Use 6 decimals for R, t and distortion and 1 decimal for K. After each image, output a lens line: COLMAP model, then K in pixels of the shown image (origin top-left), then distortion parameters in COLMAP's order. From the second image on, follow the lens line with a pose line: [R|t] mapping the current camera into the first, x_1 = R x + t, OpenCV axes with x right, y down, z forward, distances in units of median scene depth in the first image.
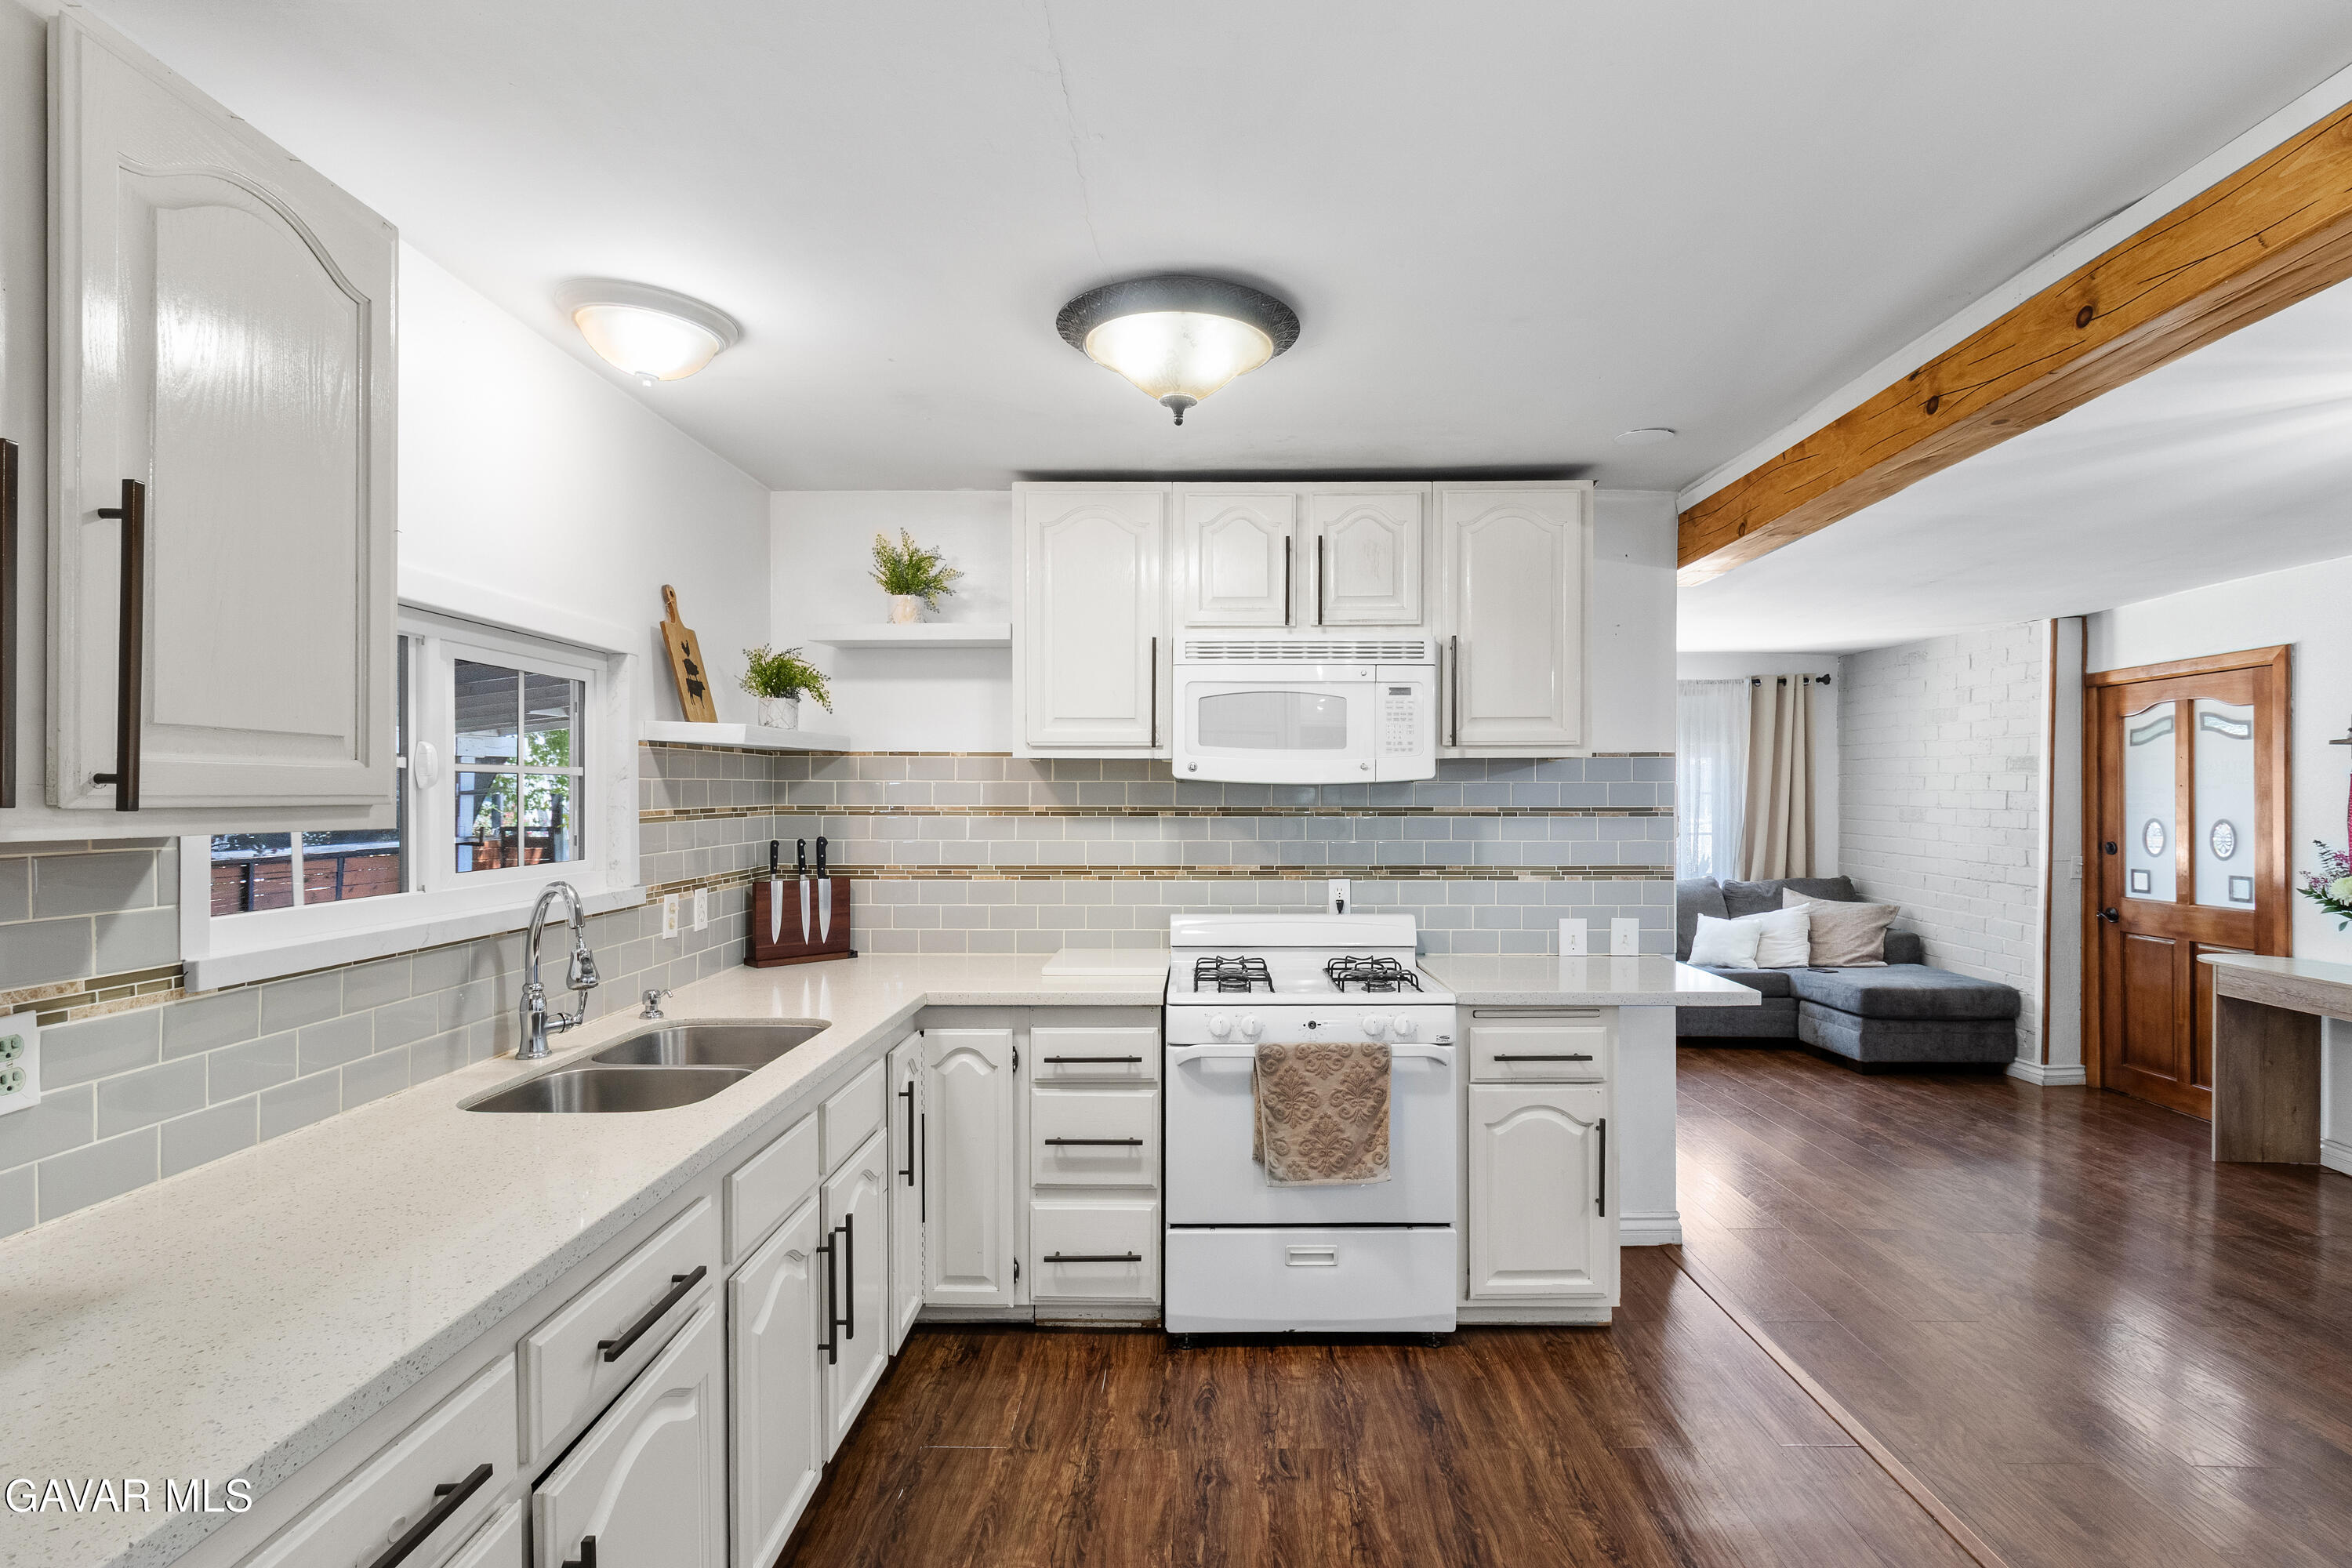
lens RADIAL K [[1127.6, 0, 1193.9], [0, 1127.6, 827.5], [0, 0, 1]] dist [-0.000342, 0.000702]
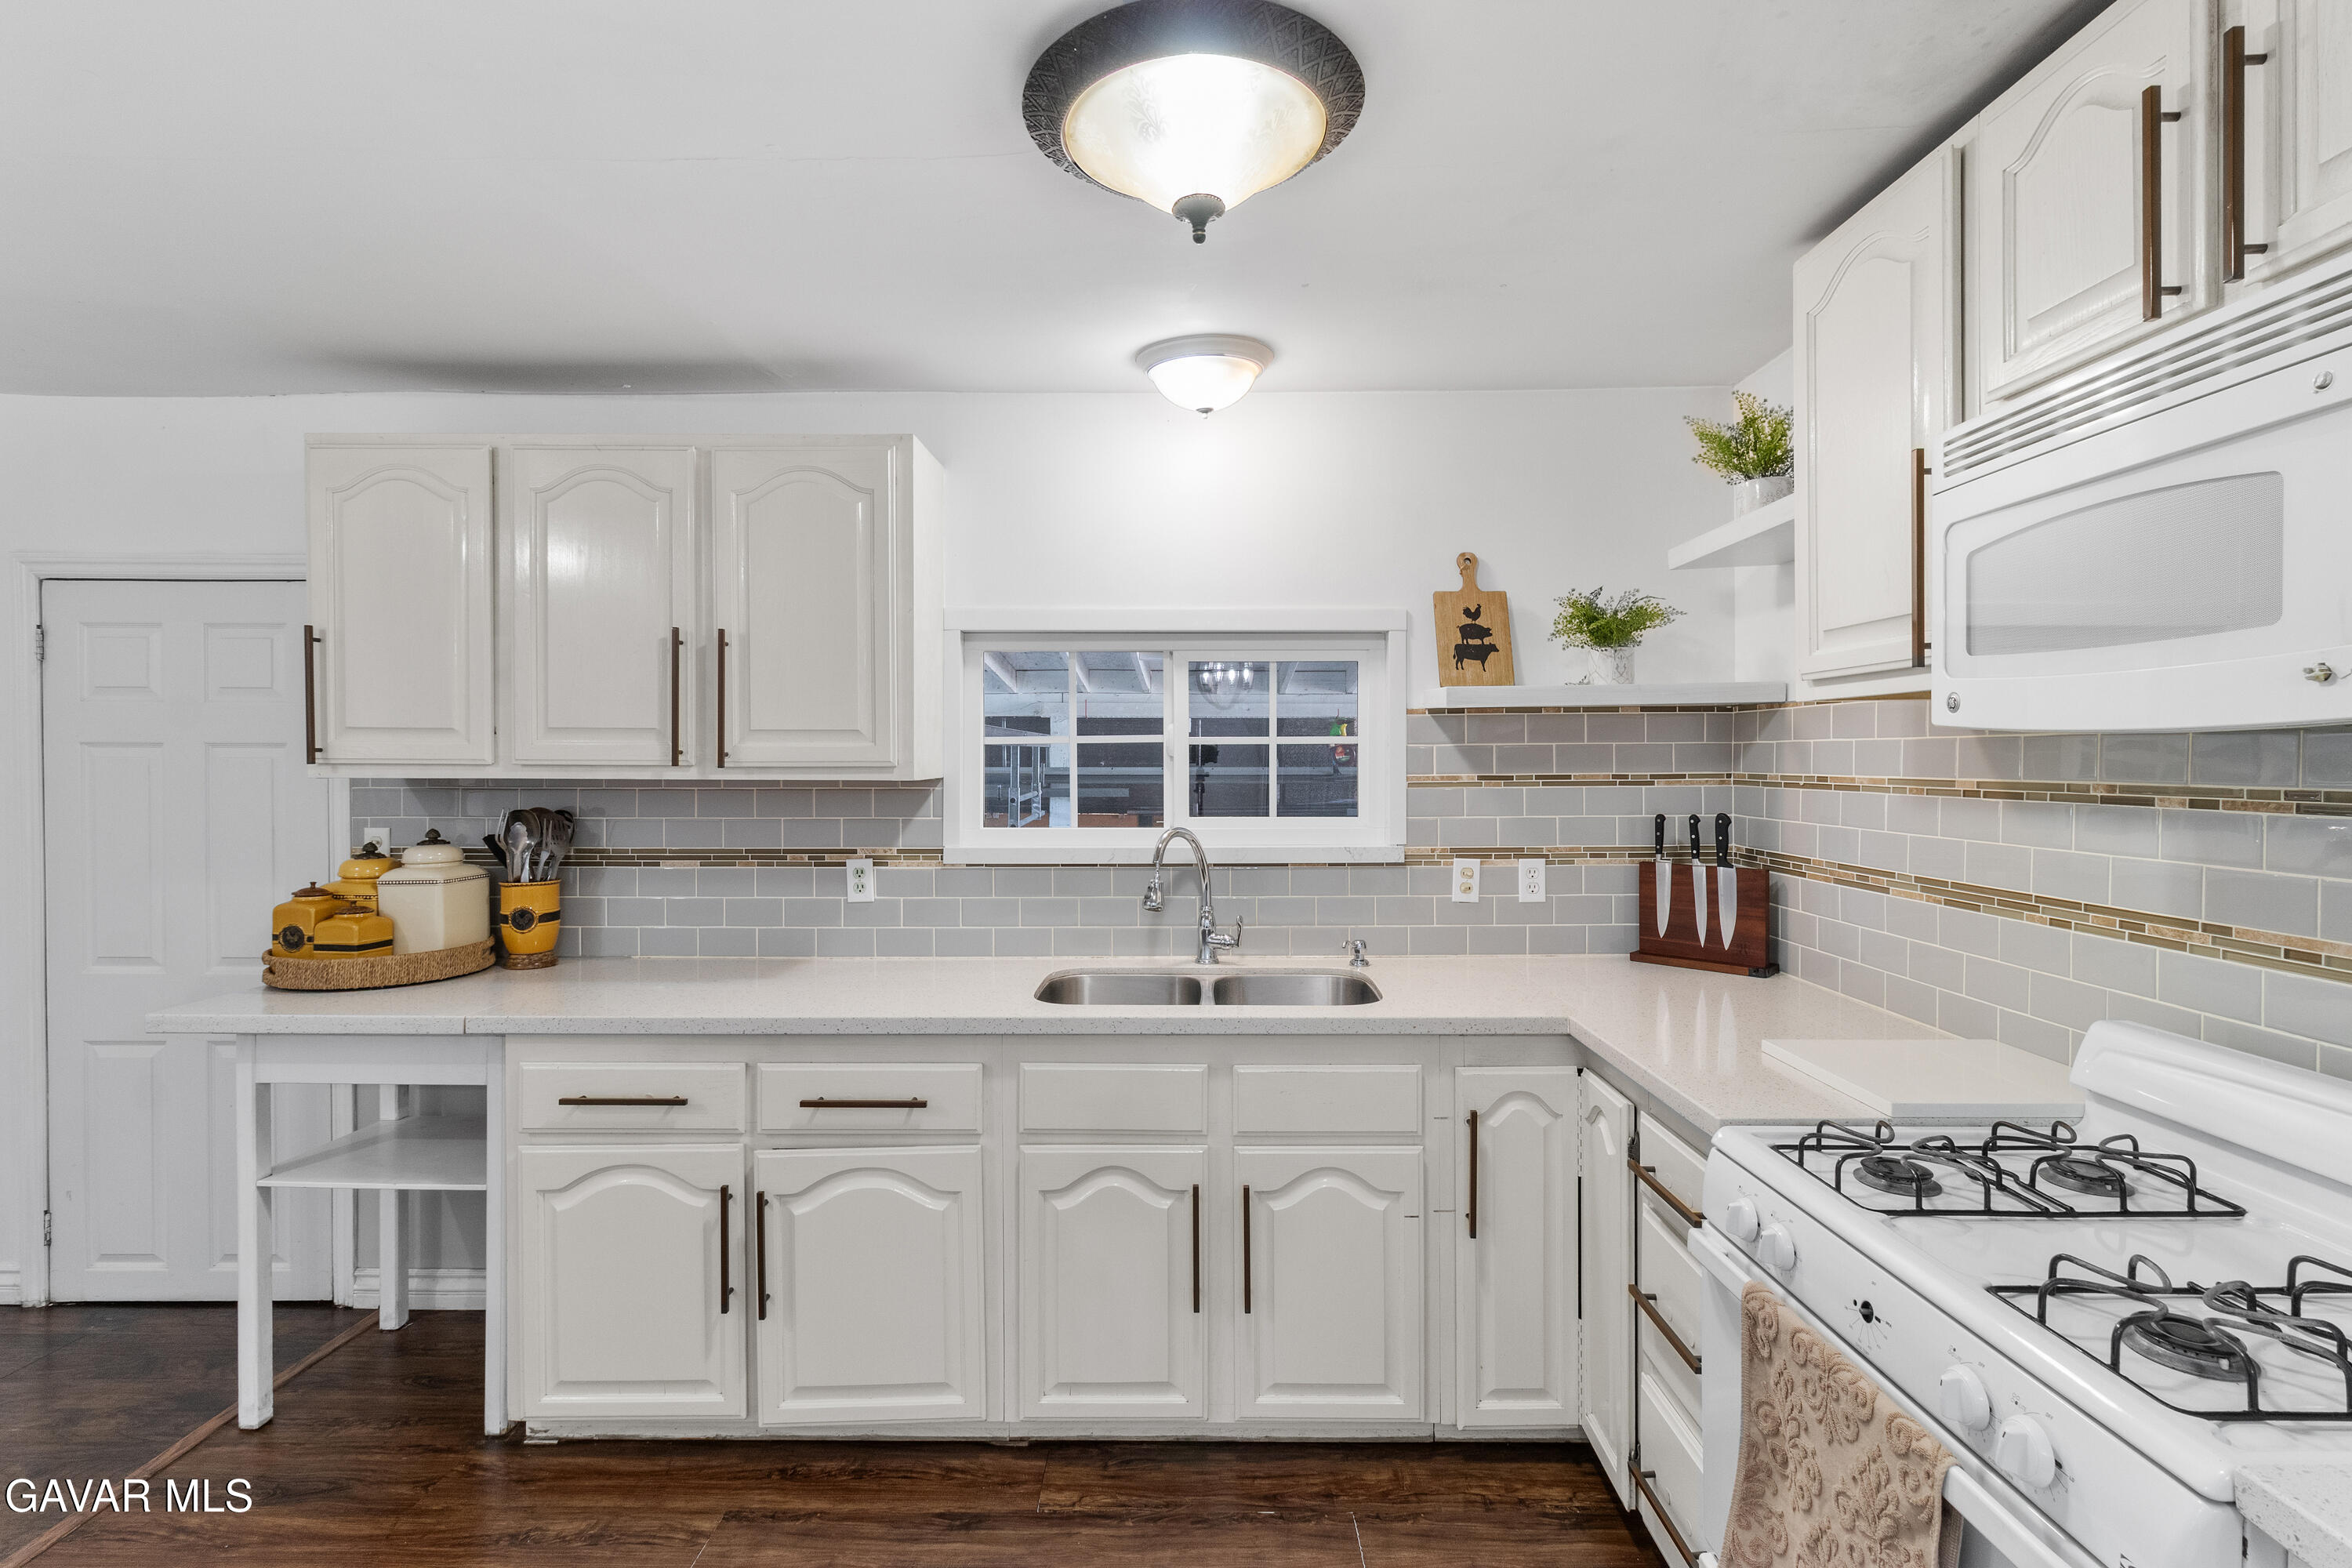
lens RADIAL K [[1081.5, 0, 1176.0], [0, 1081.5, 784.0], [0, 0, 1]] dist [0.001057, 0.000293]
pose [[-0.003621, 0.022152, -0.999748, 0.498365], [-0.027729, 0.999368, 0.022244, -0.021853], [0.999609, 0.027803, -0.003004, 0.733722]]
